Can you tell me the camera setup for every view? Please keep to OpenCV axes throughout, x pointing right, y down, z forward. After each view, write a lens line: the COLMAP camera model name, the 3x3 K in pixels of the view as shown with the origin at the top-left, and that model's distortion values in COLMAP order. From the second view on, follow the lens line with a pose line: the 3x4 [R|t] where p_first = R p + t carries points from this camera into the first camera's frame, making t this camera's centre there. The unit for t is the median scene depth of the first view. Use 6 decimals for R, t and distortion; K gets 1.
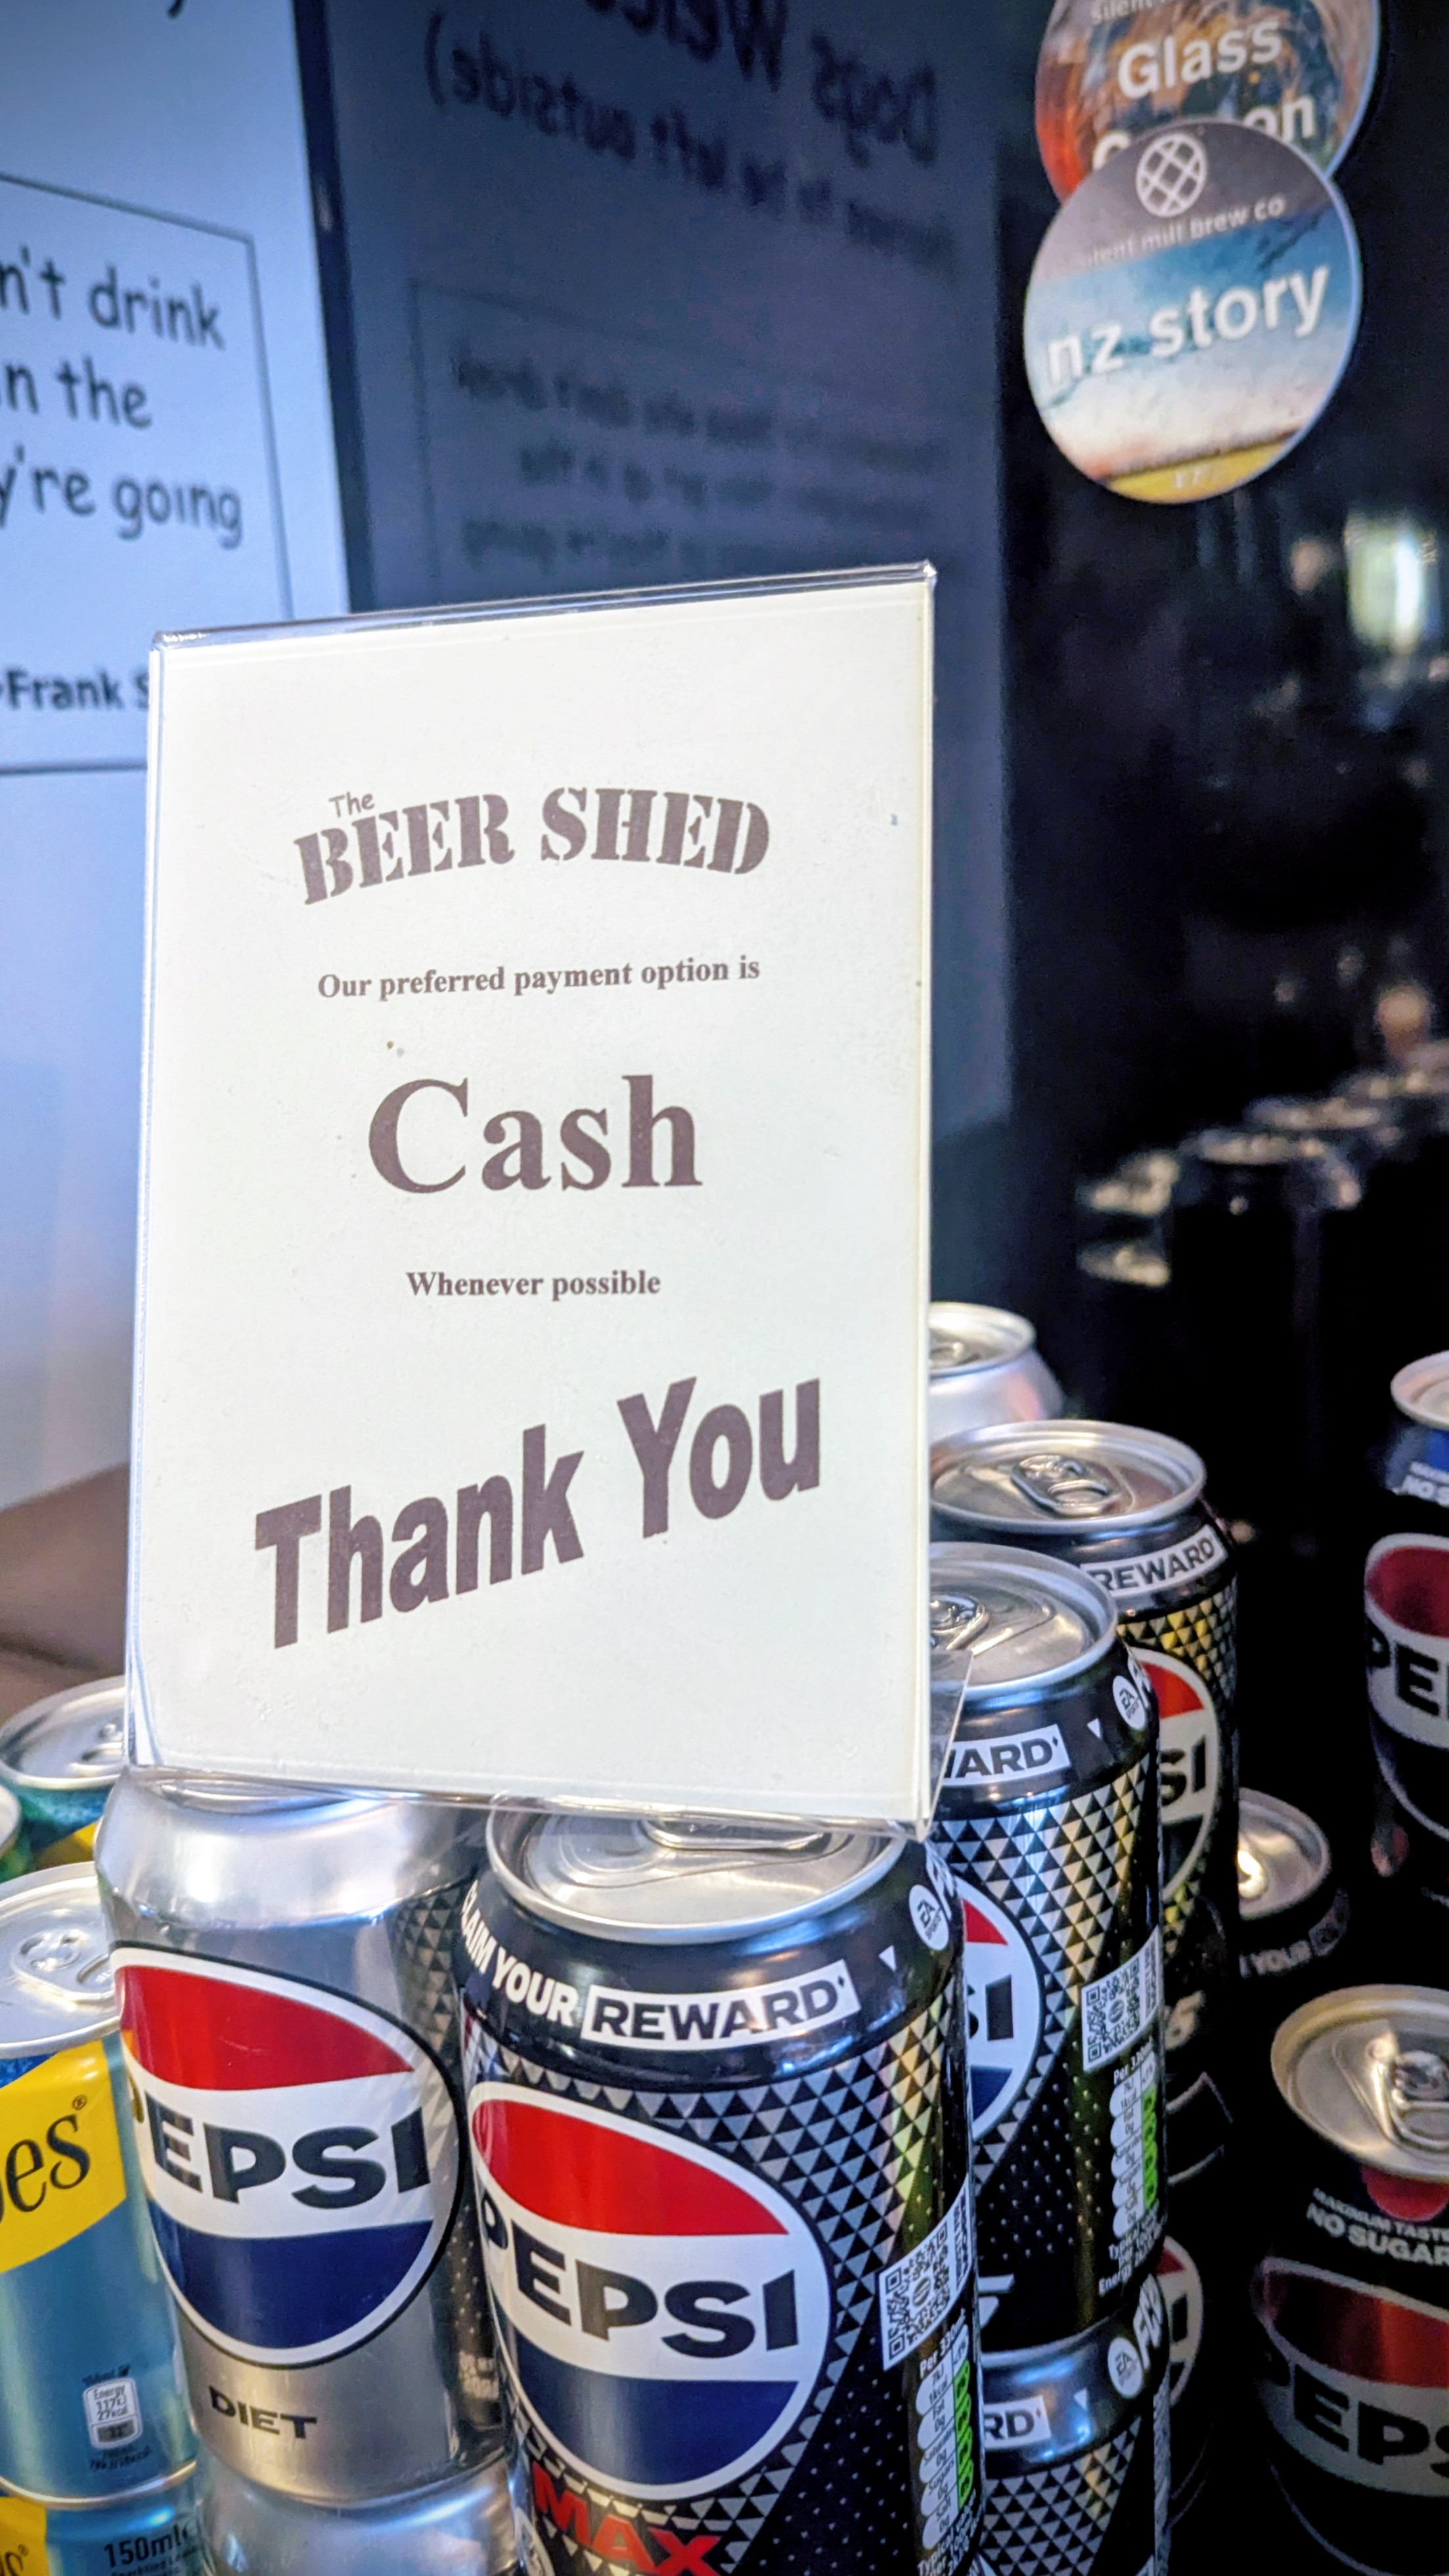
lens RADIAL K [[1977.3, 0, 720.9], [0, 1977.3, 1276.3], [0, 0, 1]] dist [0.012160, -0.009313]
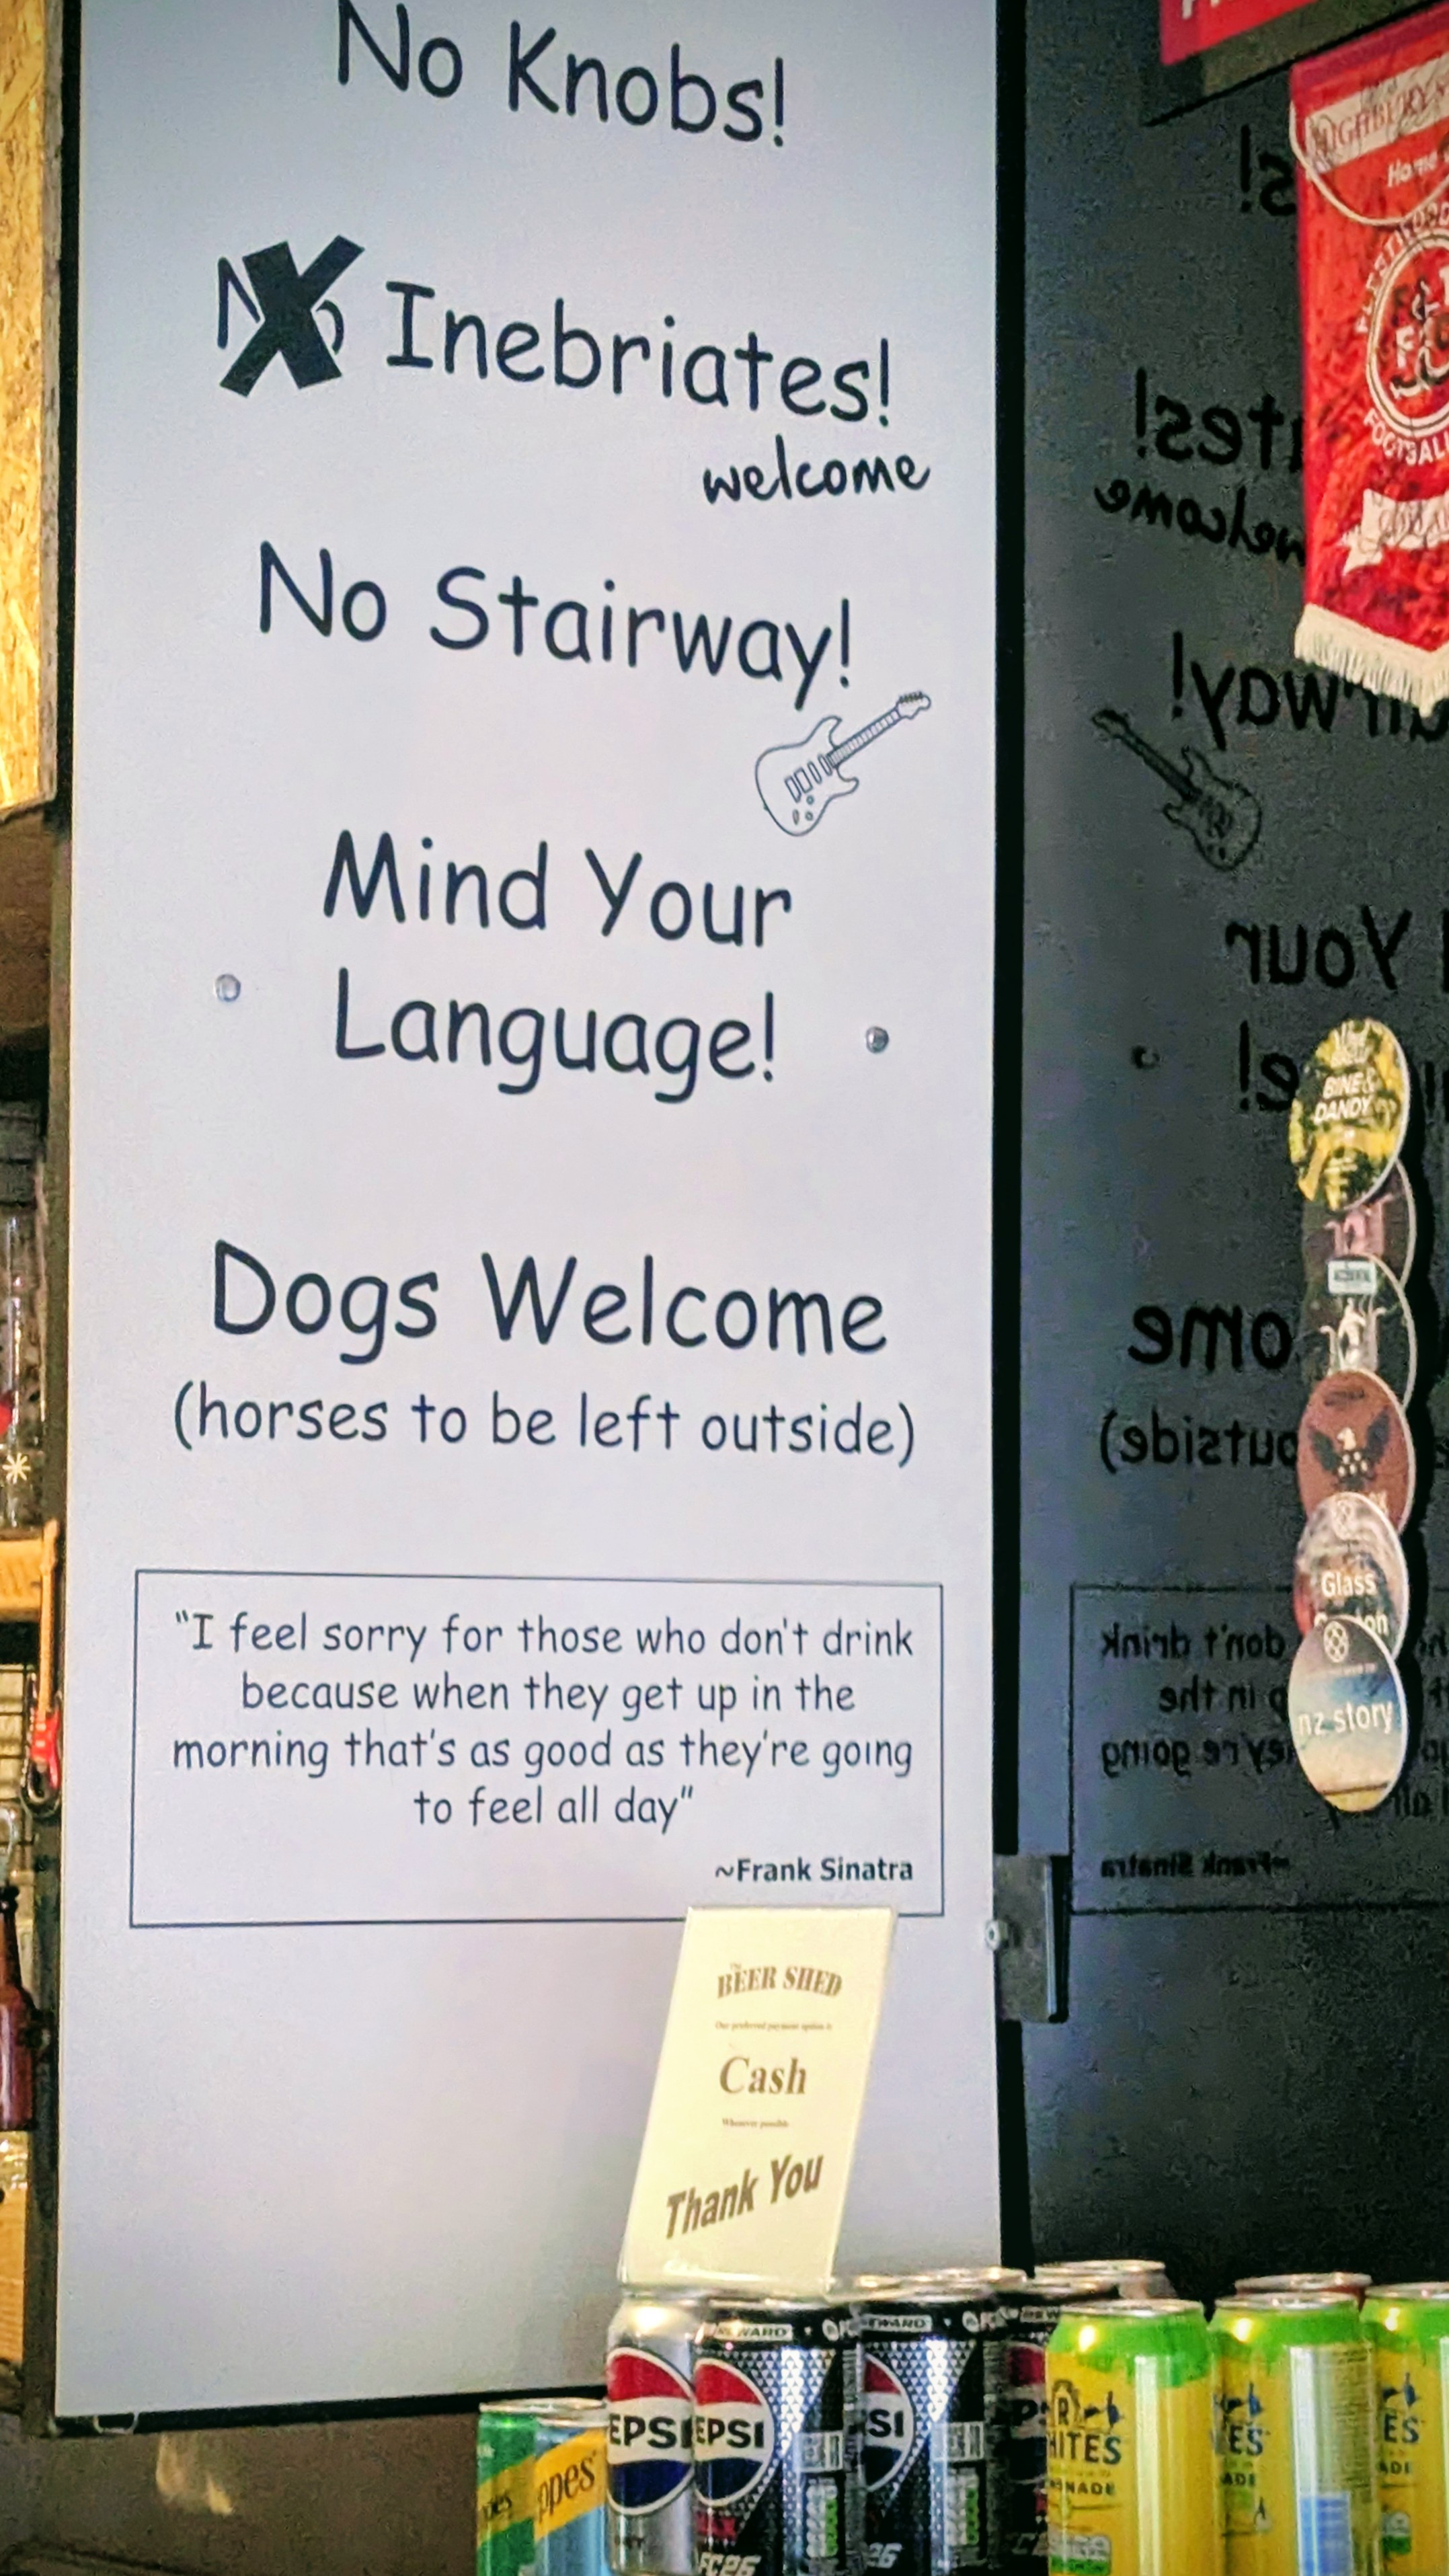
lens RADIAL K [[3758.9, 0, 721.1], [0, 3758.9, 1288.3], [0, 0, 1]] dist [0.008025, 0.000000]
pose [[0.903172, -0.011396, -0.429128, 2.250340], [-0.152434, 0.925987, -0.345415, 0.783966], [0.401304, 0.377383, 0.834588, -4.160228]]
